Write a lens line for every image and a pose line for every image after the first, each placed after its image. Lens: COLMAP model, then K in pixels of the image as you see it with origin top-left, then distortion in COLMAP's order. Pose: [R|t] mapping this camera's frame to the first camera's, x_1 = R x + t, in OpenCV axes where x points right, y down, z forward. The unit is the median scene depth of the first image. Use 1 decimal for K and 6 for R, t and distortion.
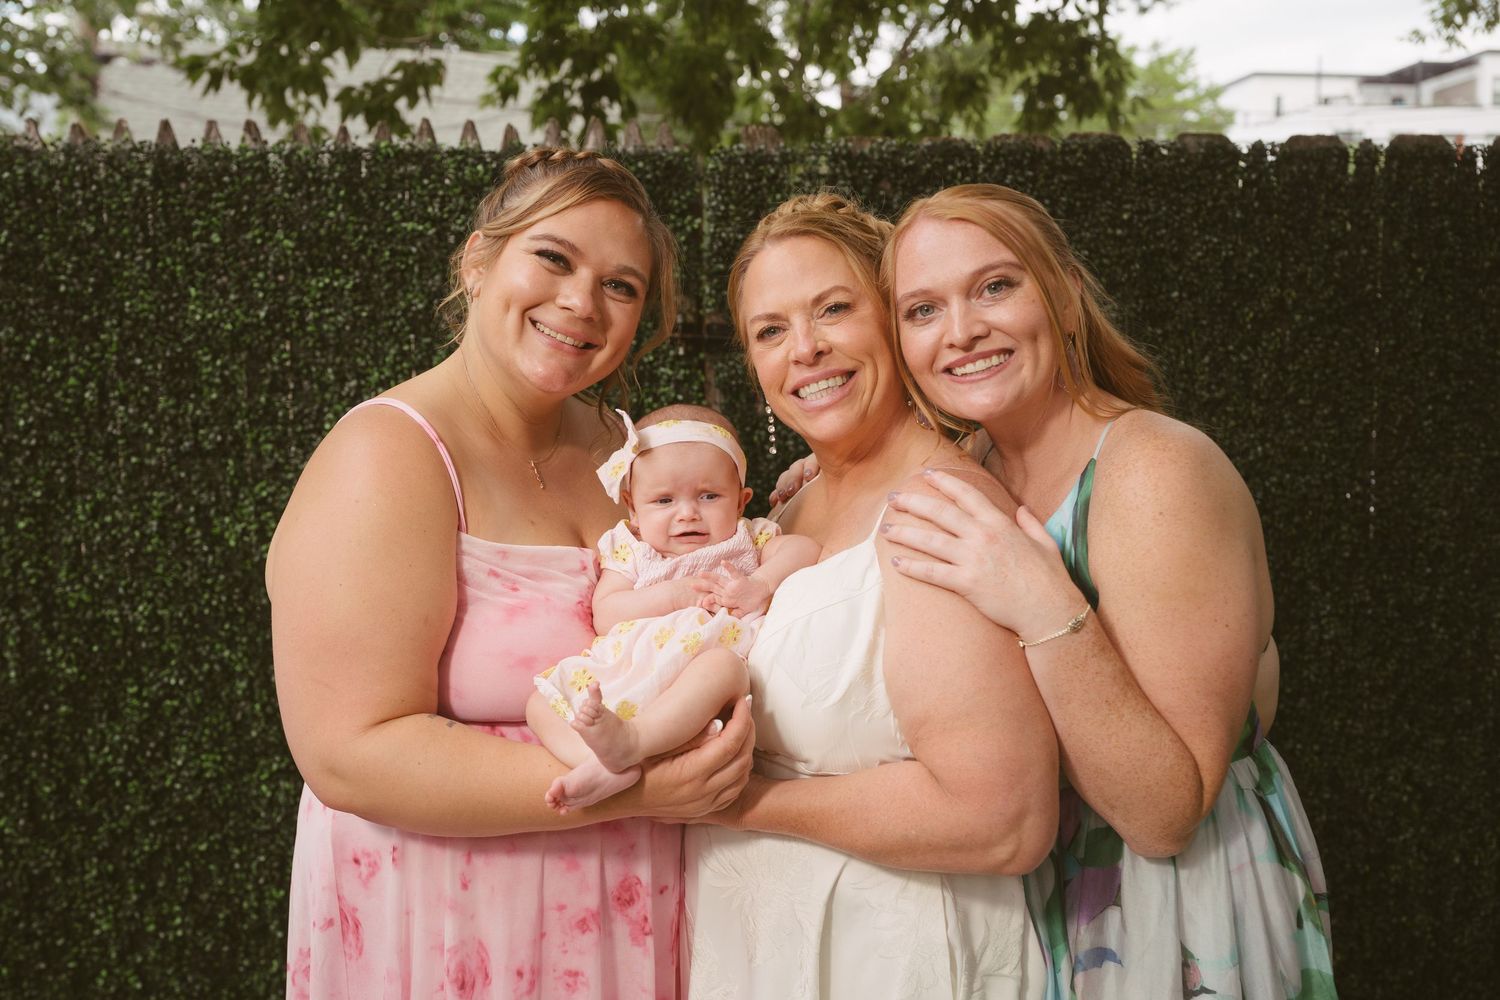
lens RADIAL K [[1363.6, 0, 691.1], [0, 1363.6, 548.3], [0, 0, 1]] dist [0.002321, -0.005725]
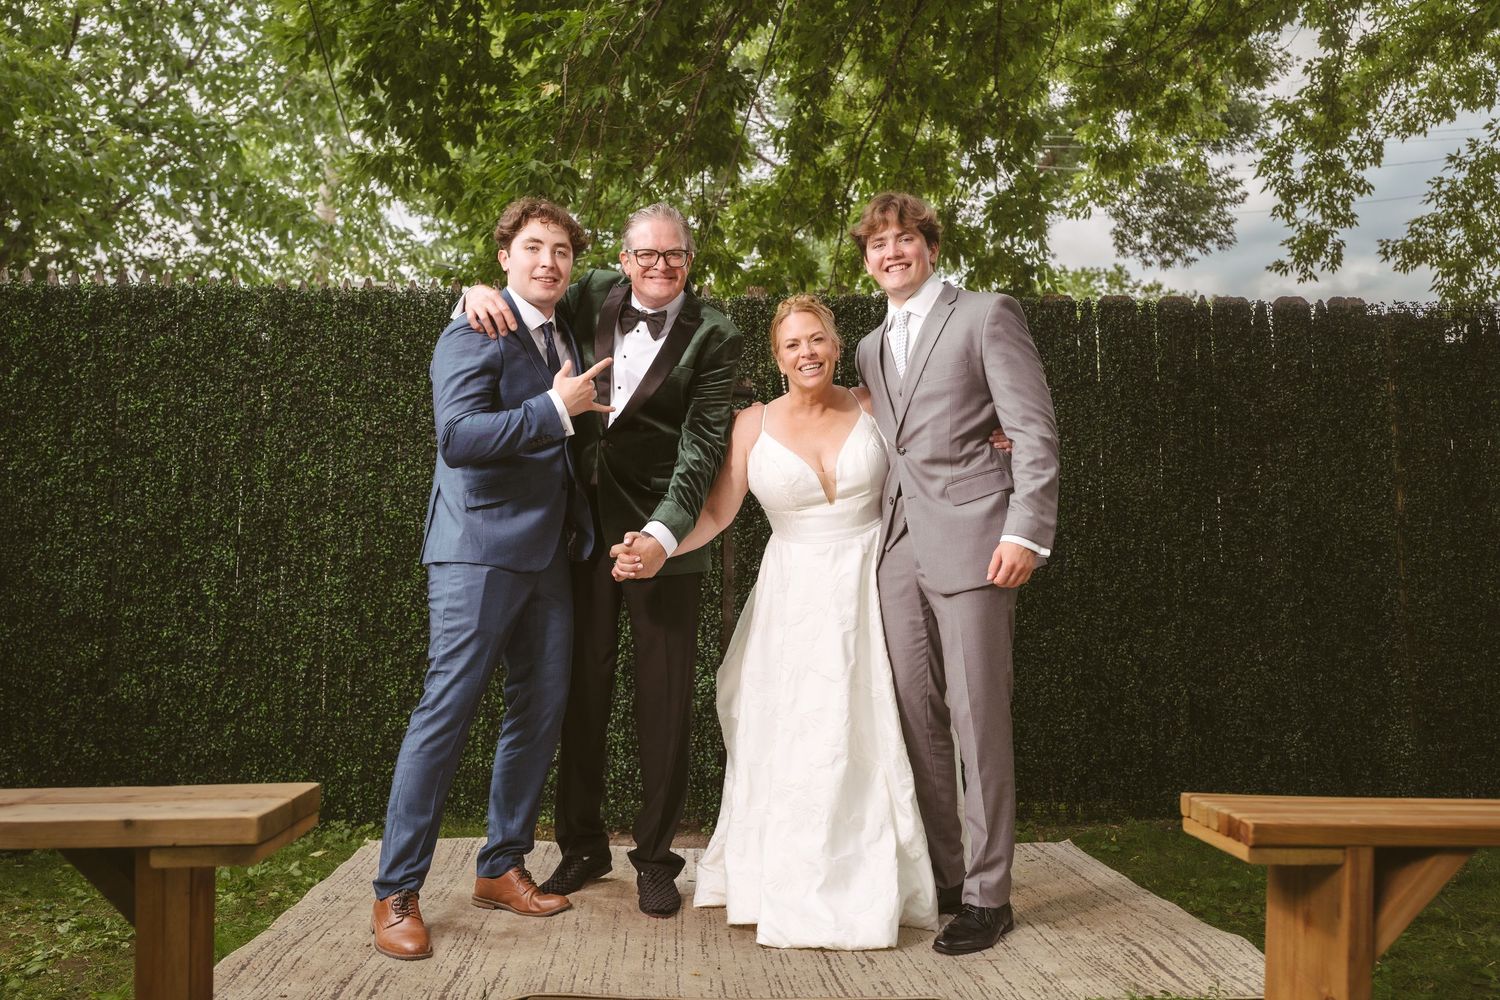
lens RADIAL K [[1253.1, 0, 750.0], [0, 1253.1, 500.0], [0, 0, 1]] dist [0.001168, -0.003375]
pose [[0.998836, 0.012766, -0.046510, 0.133832], [-0.021480, 0.981161, -0.191992, 0.342564], [0.043183, 0.192768, 0.980294, -0.712231]]
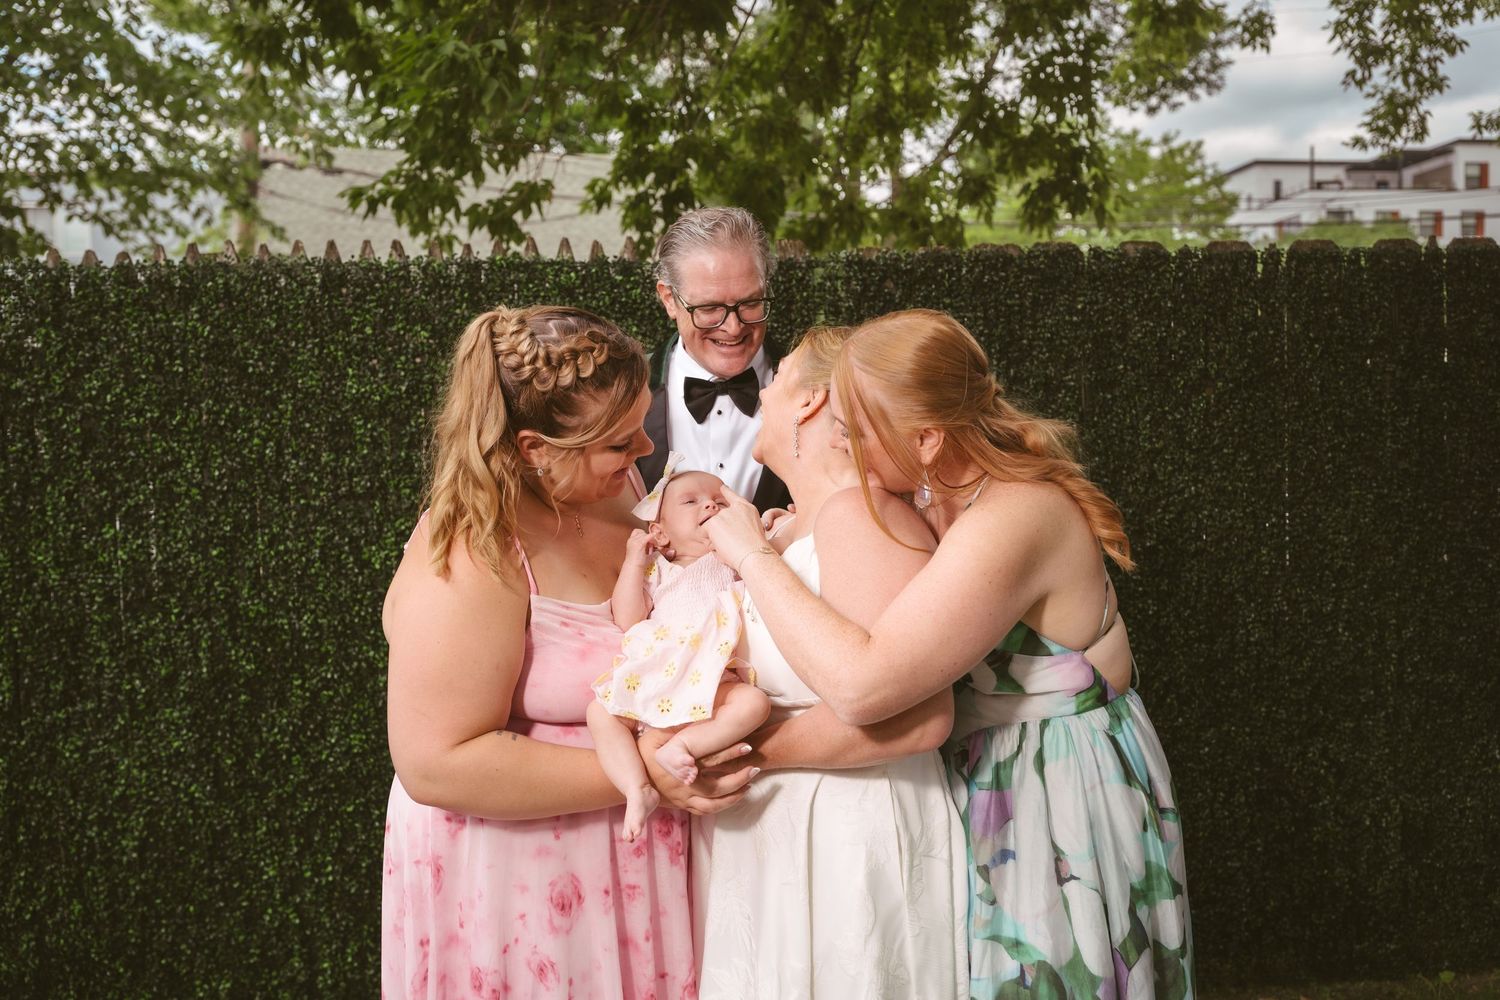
lens RADIAL K [[1214.5, 0, 749.9], [0, 1214.5, 504.7], [0, 0, 1]] dist [0.001832, -0.004028]
pose [[0.999891, -0.005211, -0.013801, 0.027846], [0.004340, 0.998044, -0.062368, 0.011093], [0.014099, 0.062301, 0.997958, -0.132467]]
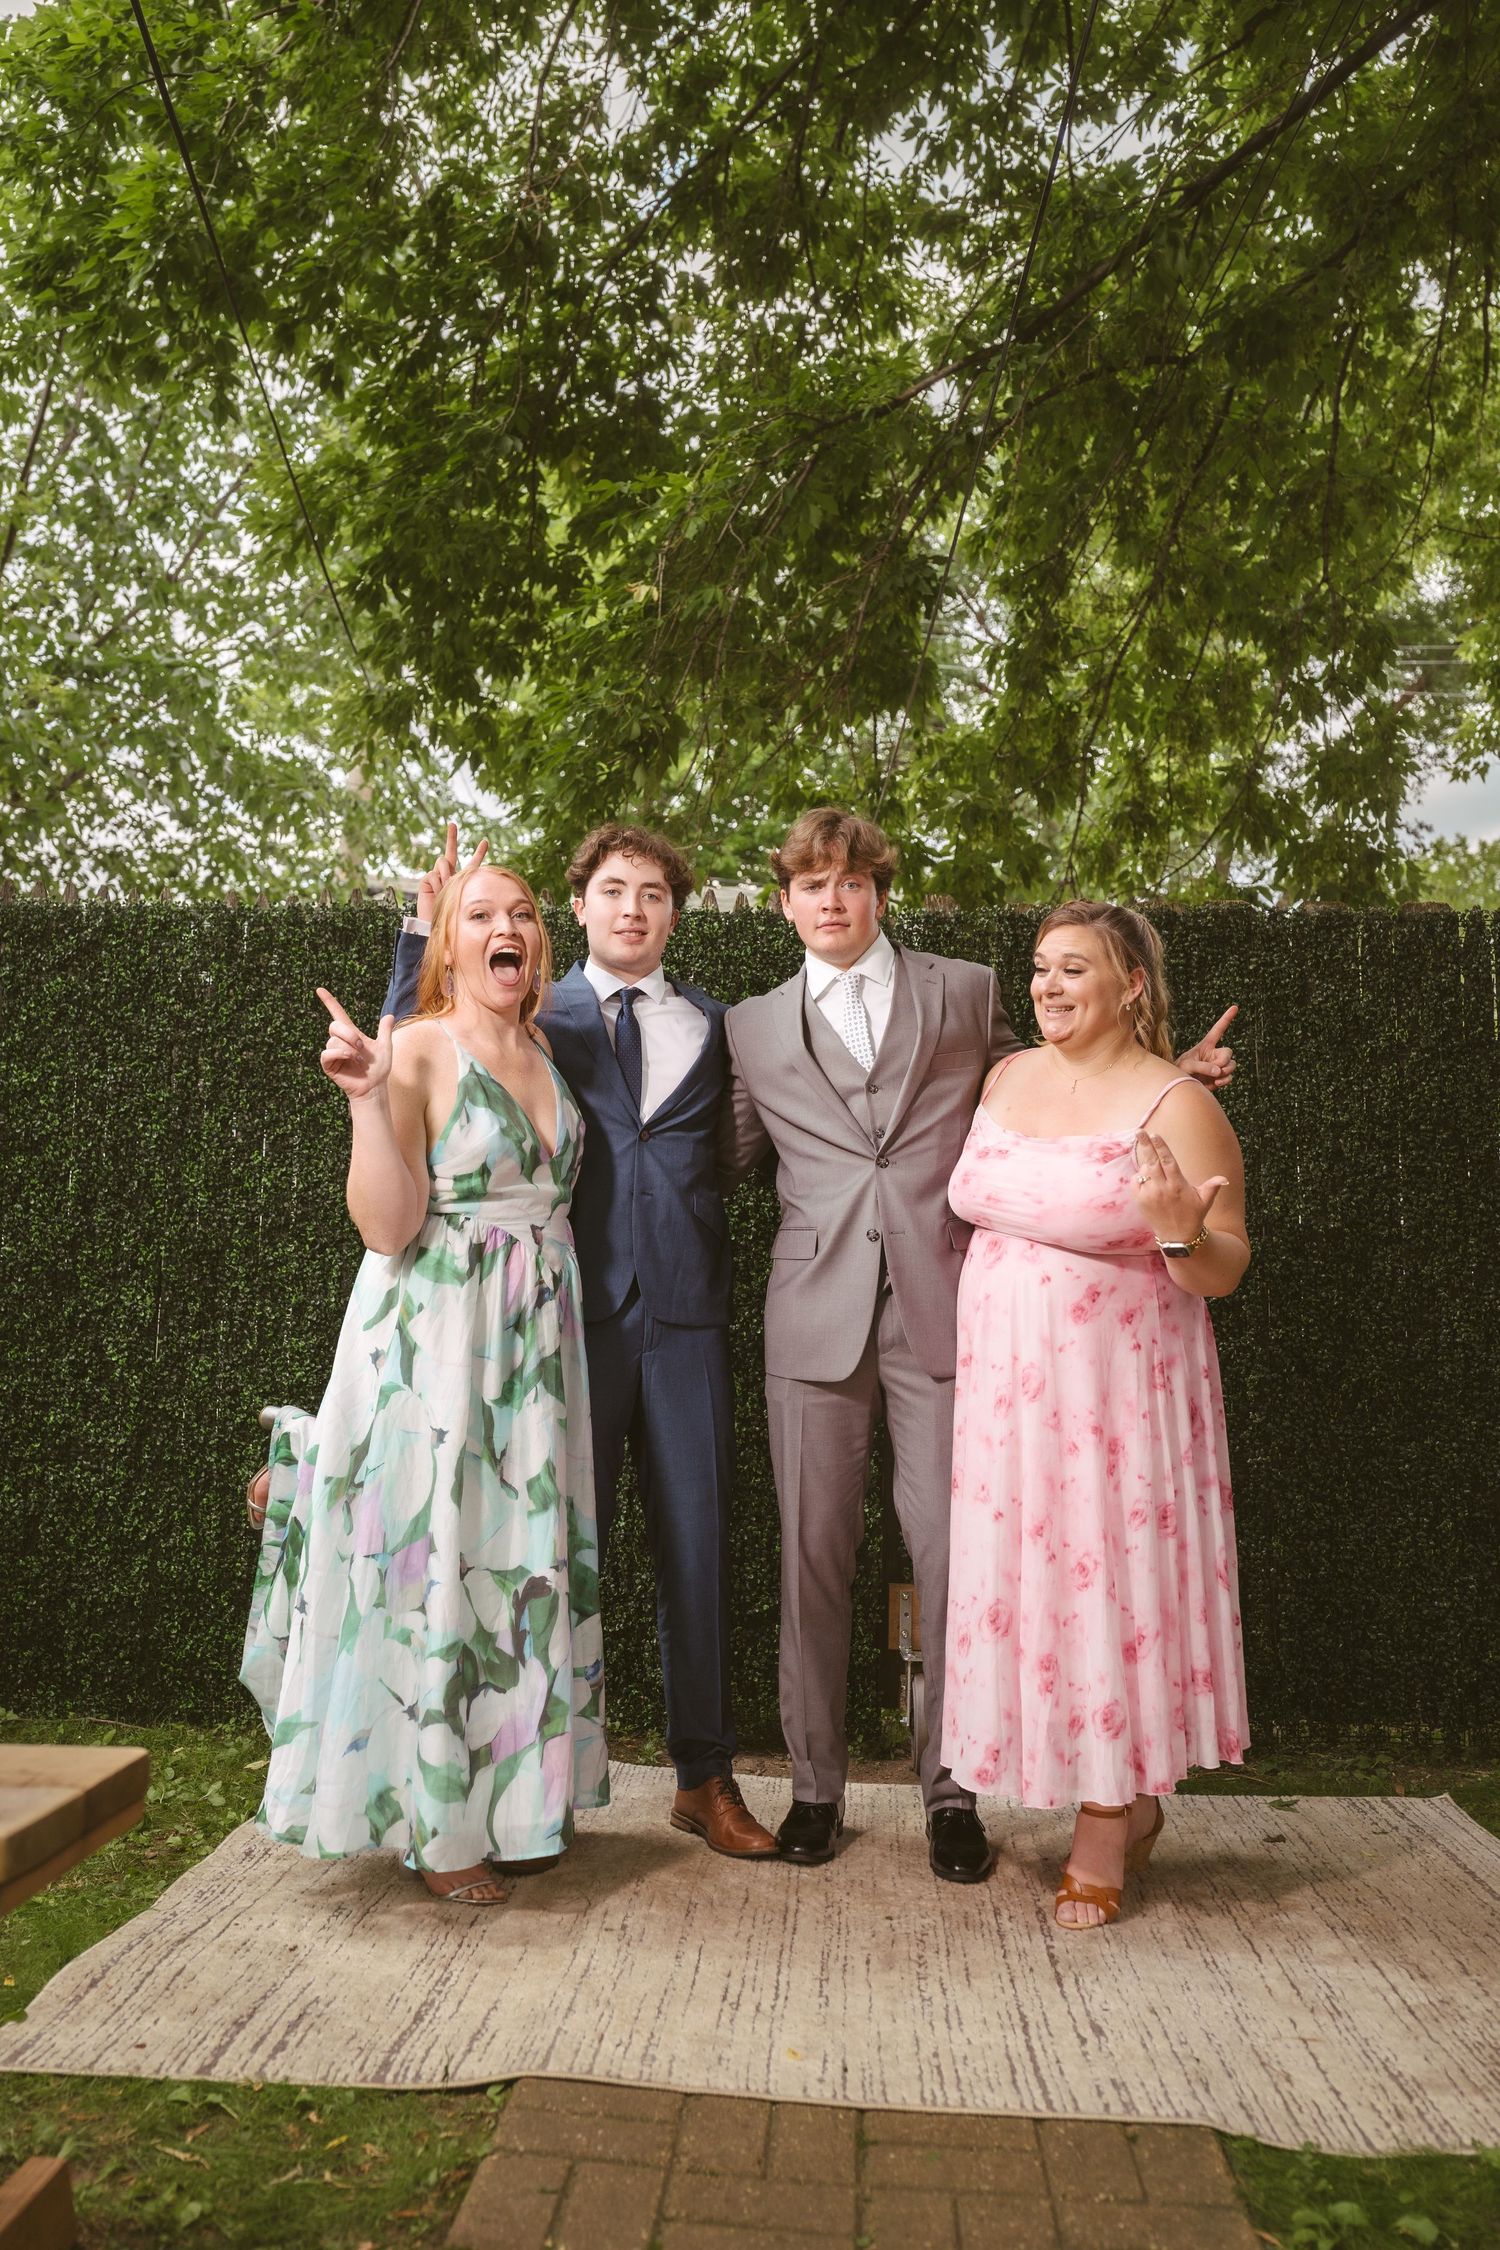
lens RADIAL K [[1818.6, 0, 747.7], [0, 1818.6, 1117.5], [0, 0, 1]] dist [0.000063, 0.002622]
pose [[0.985513, 0.016210, -0.168825, 0.167534], [-0.054115, 0.973446, -0.222430, 0.278926], [0.160737, 0.228344, 0.960220, -0.601299]]
